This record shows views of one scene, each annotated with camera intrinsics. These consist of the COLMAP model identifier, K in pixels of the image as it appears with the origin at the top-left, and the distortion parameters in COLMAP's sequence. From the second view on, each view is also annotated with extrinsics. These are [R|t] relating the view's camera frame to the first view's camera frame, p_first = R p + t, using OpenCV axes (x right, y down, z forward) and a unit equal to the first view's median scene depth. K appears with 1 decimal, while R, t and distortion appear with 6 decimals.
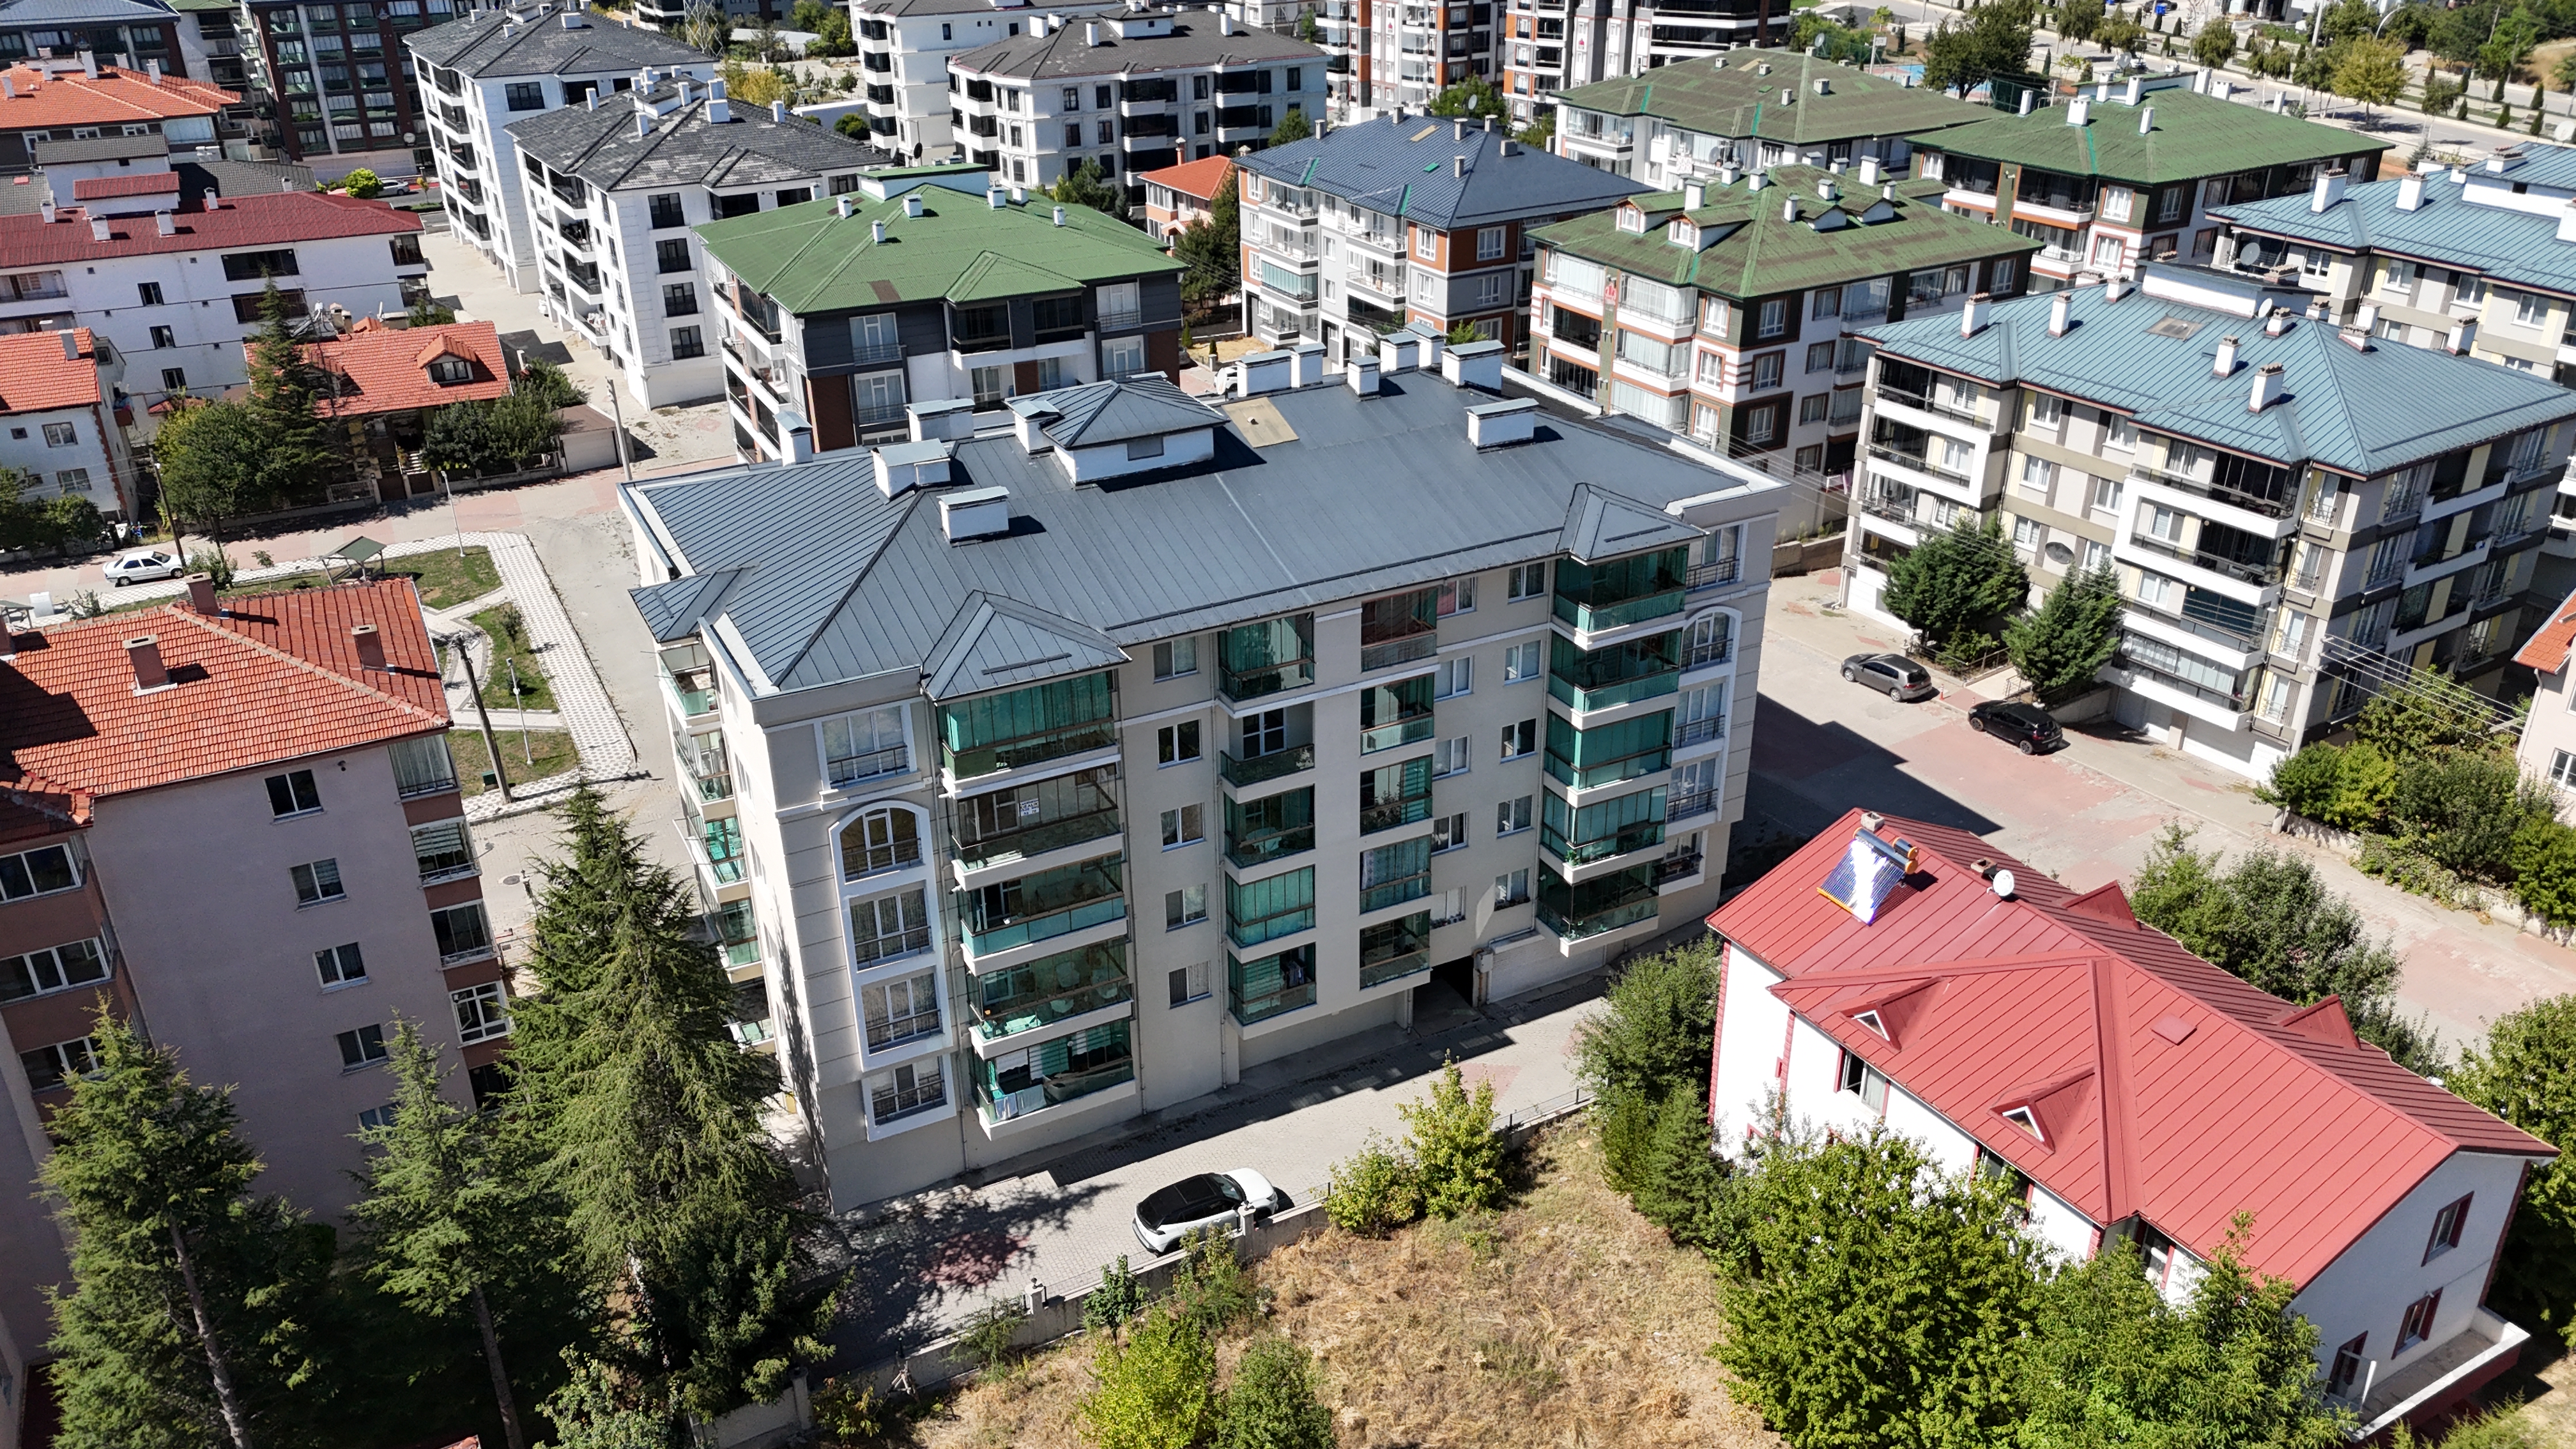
lens RADIAL K [[1896.1, 0, 1292.2], [0, 1896.1, 720.9], [0, 0, 1]] dist [0.072853, -0.066528]
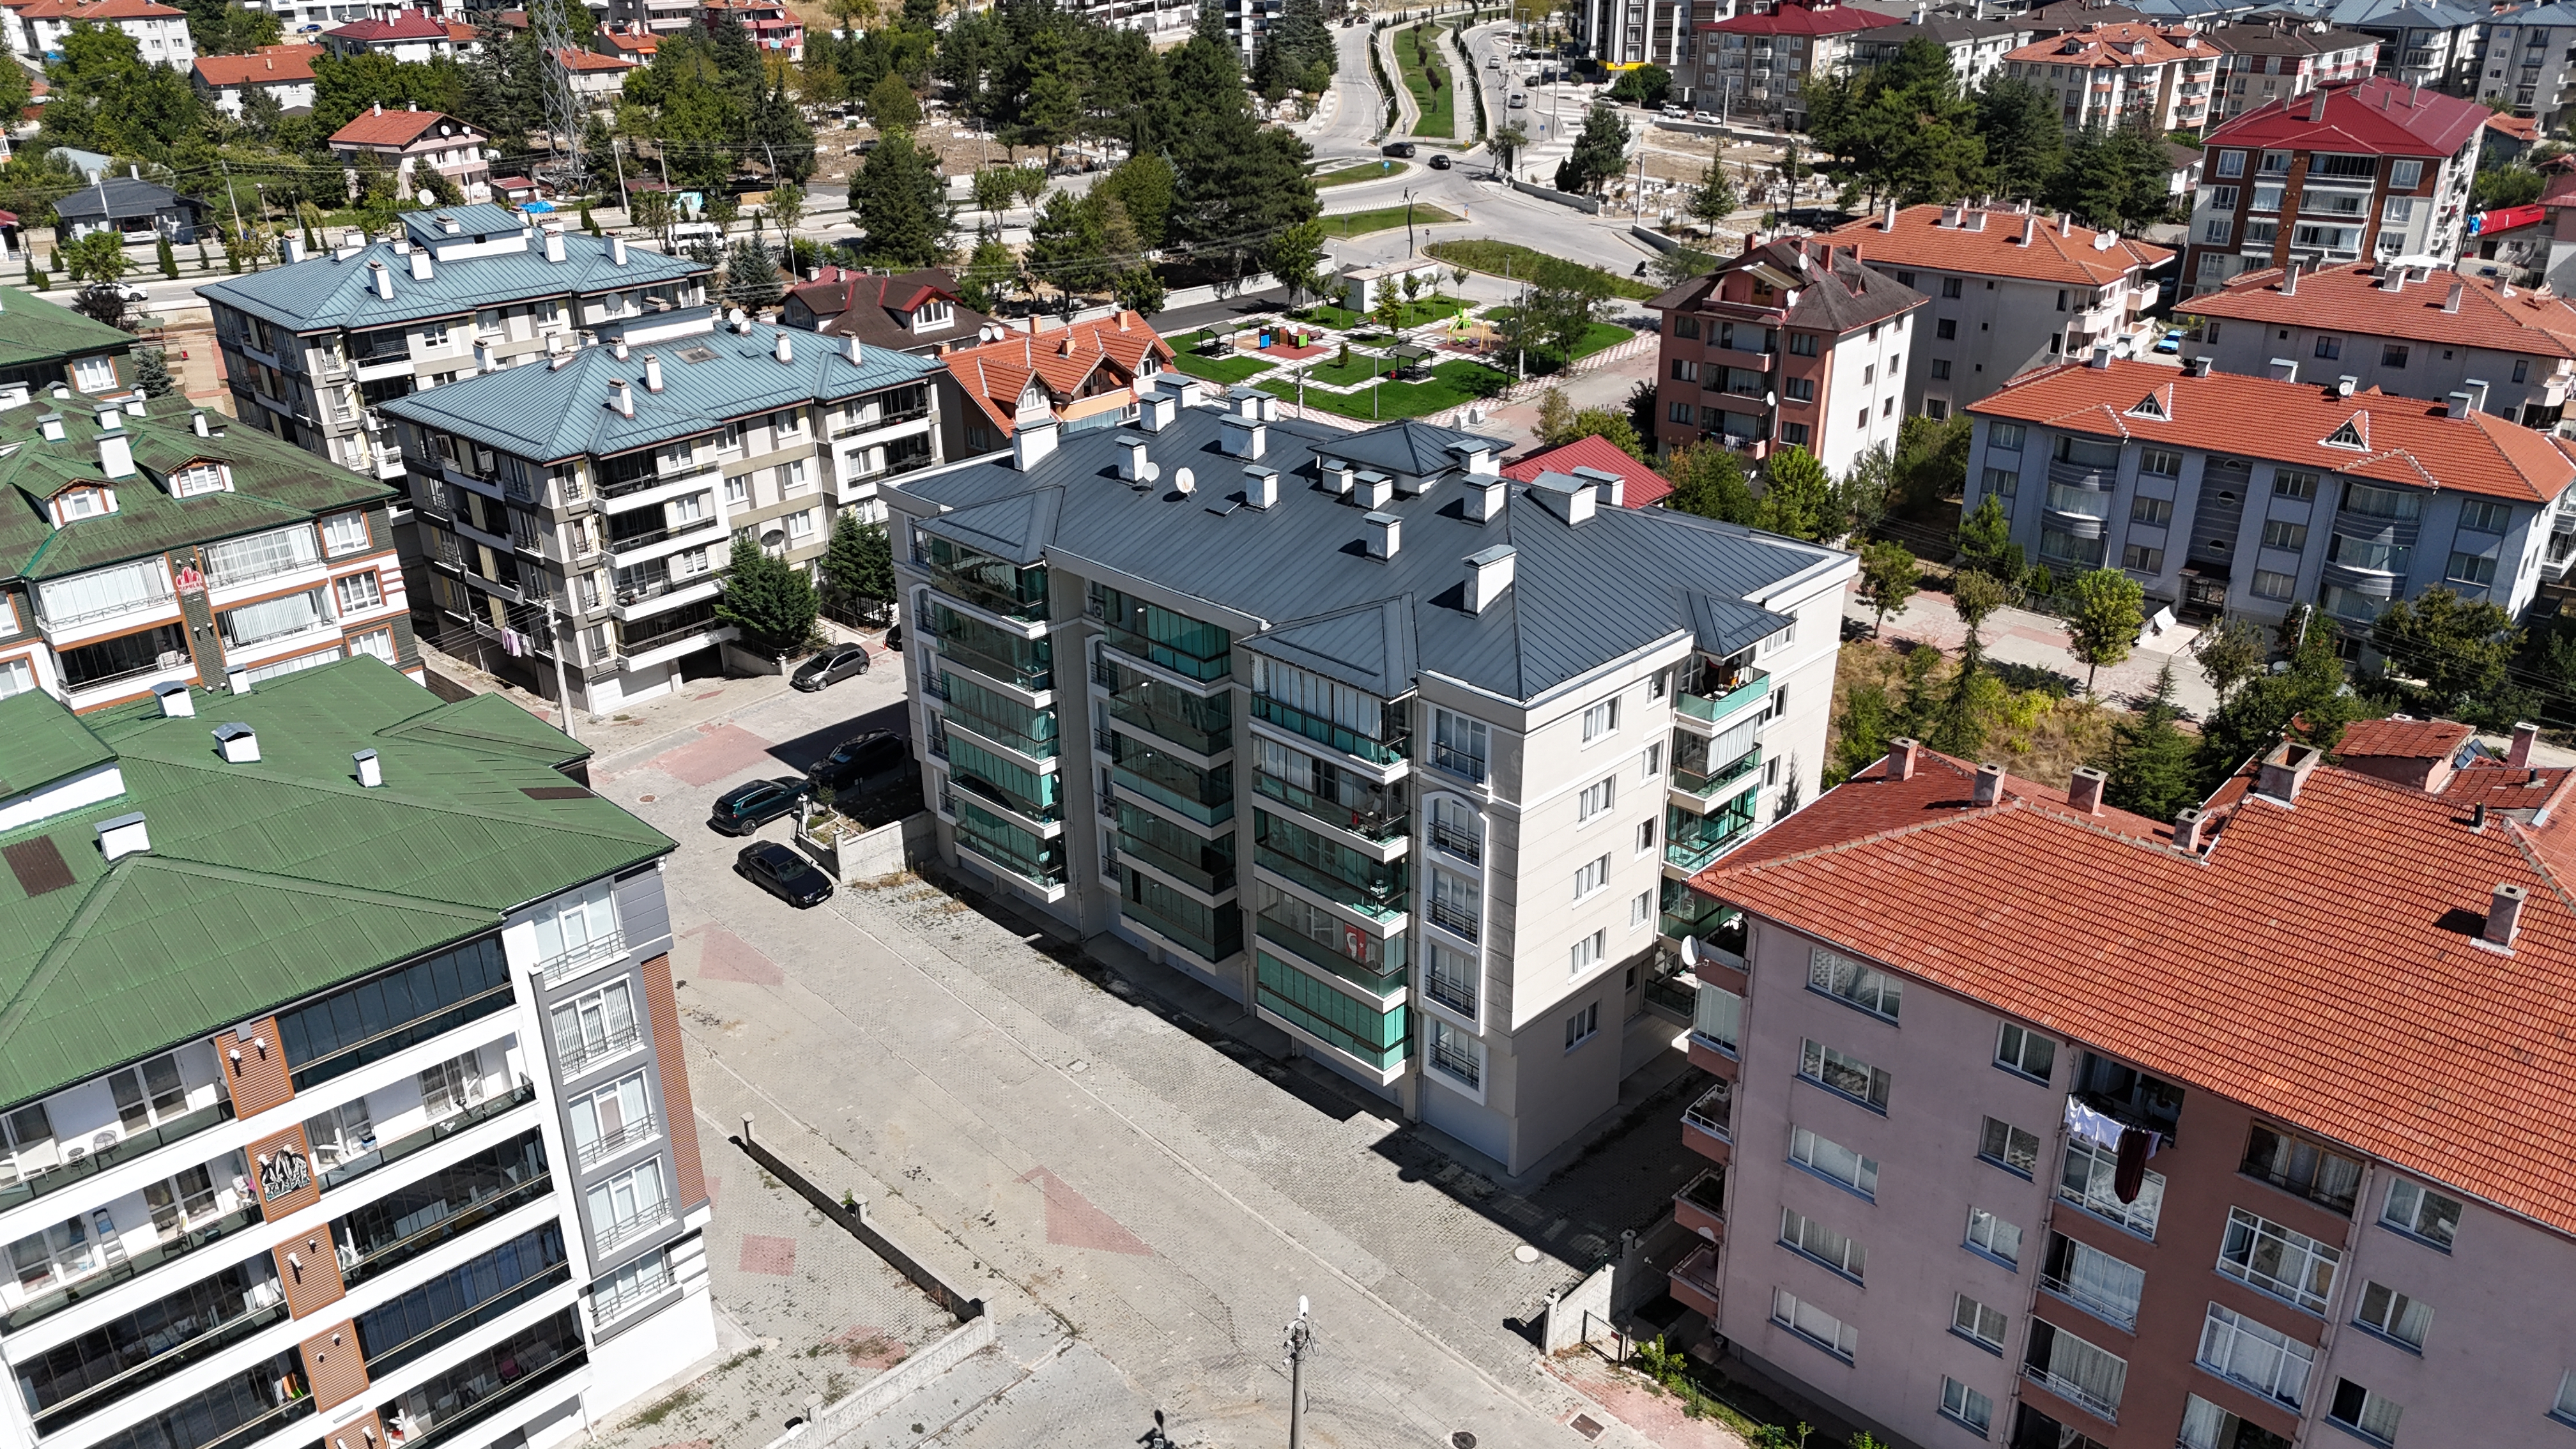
lens RADIAL K [[1896.1, 0, 1291.1], [0, 1896.1, 717.0], [0, 0, 1]] dist [0.072853, -0.066528]
pose [[-0.307912, -0.373717, 0.874943, -0.816686], [0.431738, 0.764602, 0.478525, -0.442172], [-0.847816, 0.525090, -0.074082, 0.868189]]
